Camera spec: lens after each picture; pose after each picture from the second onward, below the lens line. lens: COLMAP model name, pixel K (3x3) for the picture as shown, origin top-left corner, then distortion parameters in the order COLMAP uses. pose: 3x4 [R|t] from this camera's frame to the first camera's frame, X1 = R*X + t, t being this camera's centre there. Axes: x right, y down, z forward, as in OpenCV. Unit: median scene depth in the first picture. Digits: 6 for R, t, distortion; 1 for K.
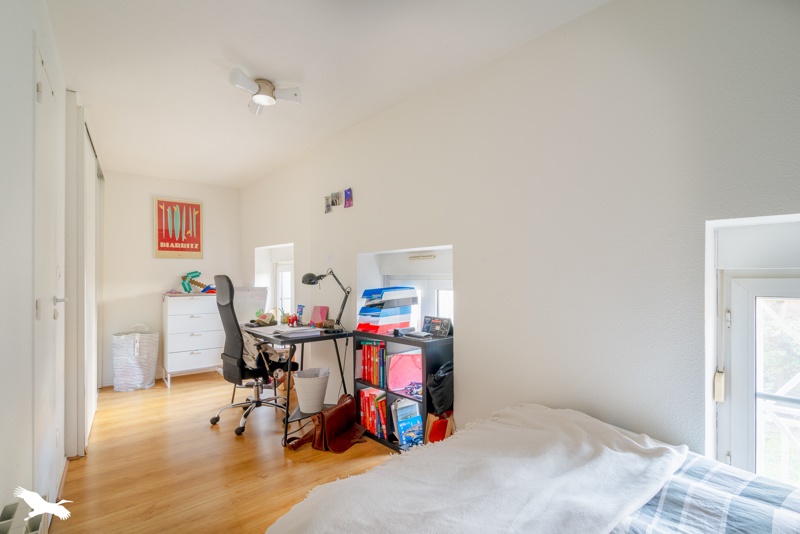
lens RADIAL K [[374.0, 0, 401.0], [0, 374.0, 272.5], [0, 0, 1]] dist [0.000585, -0.000021]
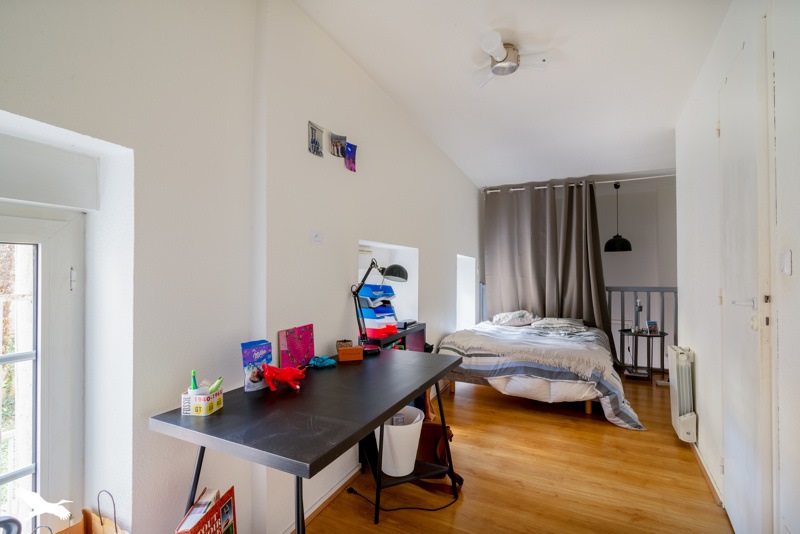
lens RADIAL K [[374.0, 0, 401.0], [0, 374.0, 272.5], [0, 0, 1]] dist [0.000585, -0.000021]
pose [[-0.390260, 0.002630, 0.920701, -0.806142], [-0.004953, 0.999975, -0.004956, 0.015786], [-0.920691, -0.006495, -0.390238, 1.183054]]
